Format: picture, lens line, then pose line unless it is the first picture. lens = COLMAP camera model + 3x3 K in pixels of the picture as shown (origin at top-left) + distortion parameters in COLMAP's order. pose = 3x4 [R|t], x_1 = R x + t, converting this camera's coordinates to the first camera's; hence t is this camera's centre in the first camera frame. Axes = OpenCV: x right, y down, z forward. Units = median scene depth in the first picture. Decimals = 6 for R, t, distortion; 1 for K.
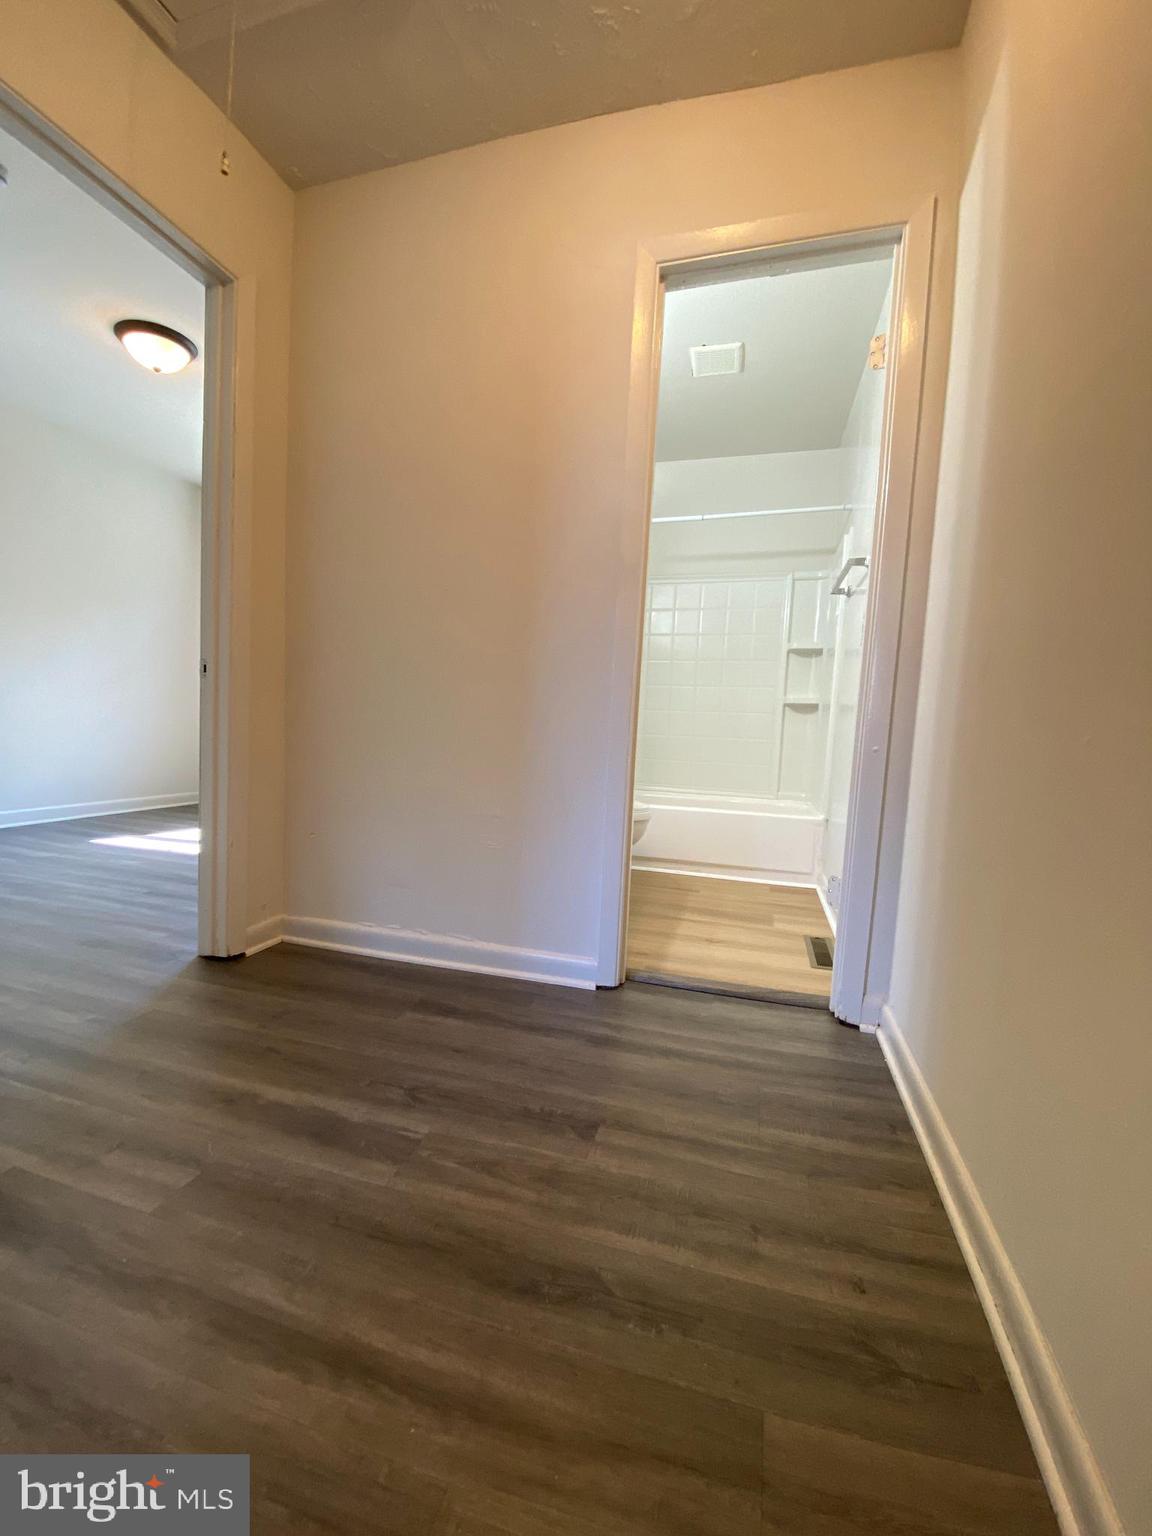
lens RADIAL K [[625.7, 0, 575.1], [0, 625.7, 770.4], [0, 0, 1]] dist [0.019850, -0.020061]
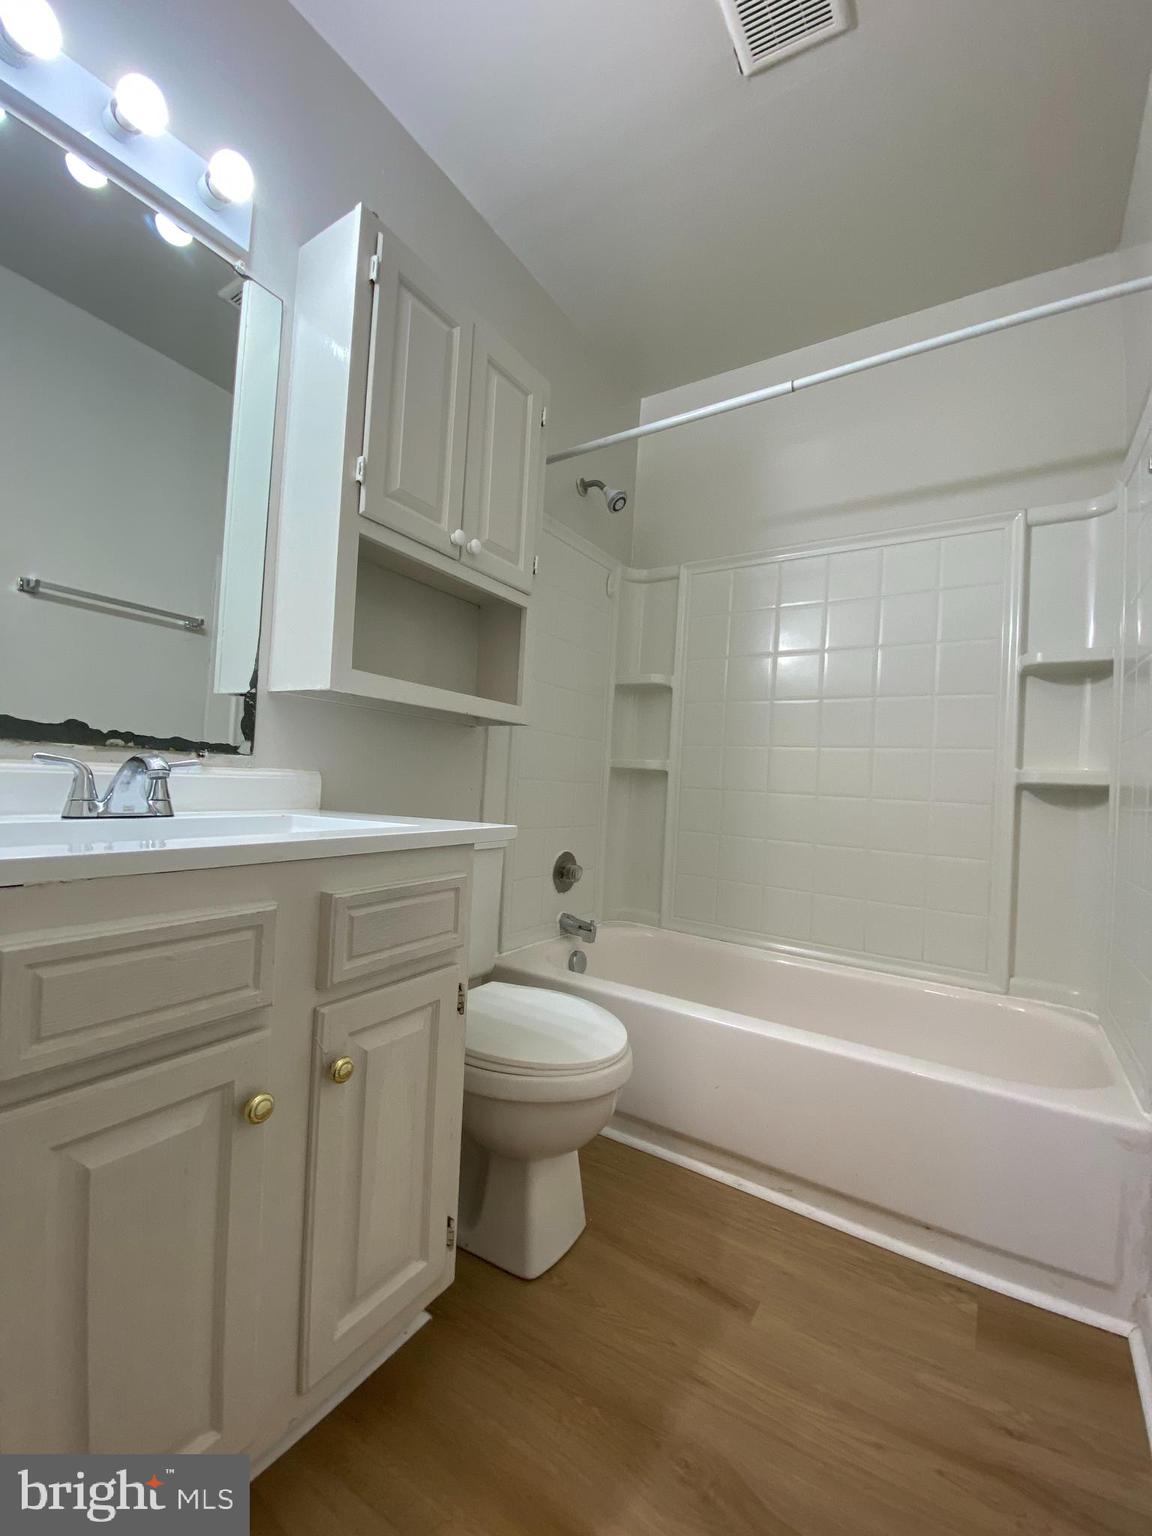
lens RADIAL K [[626.4, 0, 573.0], [0, 626.4, 771.9], [0, 0, 1]] dist [0.020555, -0.020406]
pose [[0.953647, 0.002982, -0.300913, 0.341799], [-0.035984, 0.993906, -0.104189, -0.117965], [0.298768, 0.110187, 0.947943, 0.979425]]
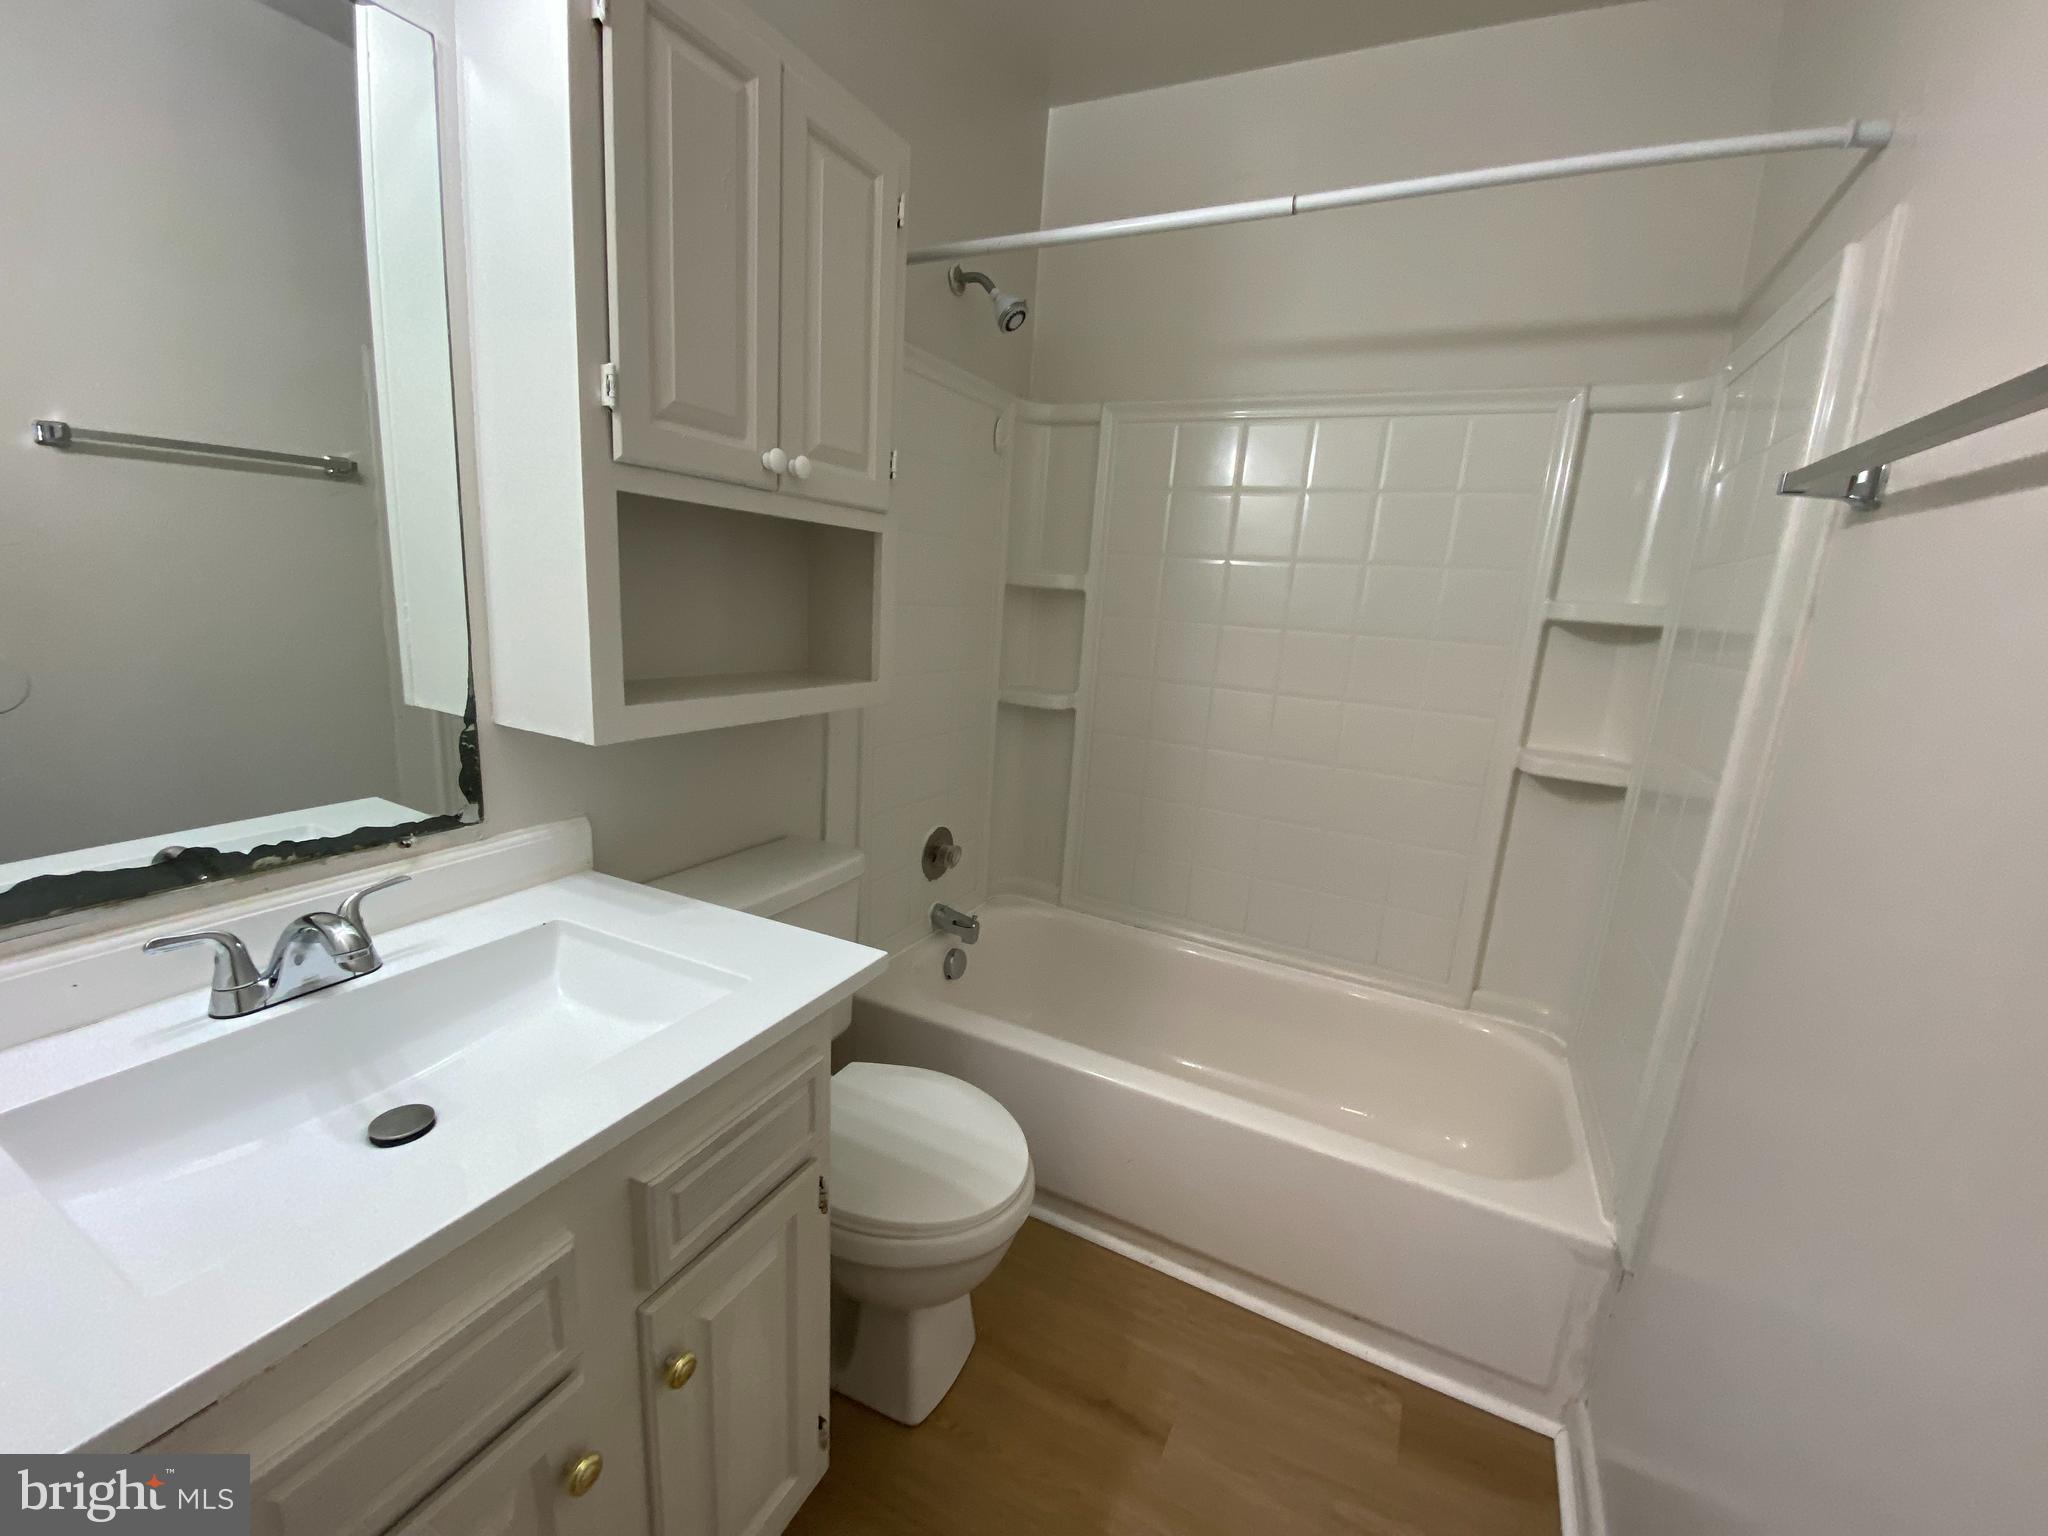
lens RADIAL K [[835.2, 0, 1026.4], [0, 835.2, 770.4], [0, 0, 1]] dist [0.020555, -0.020406]
pose [[0.980953, 0.064563, -0.183202, 0.305229], [-0.039729, 0.989895, 0.136126, -0.336224], [0.190140, -0.126255, 0.973605, 1.001264]]
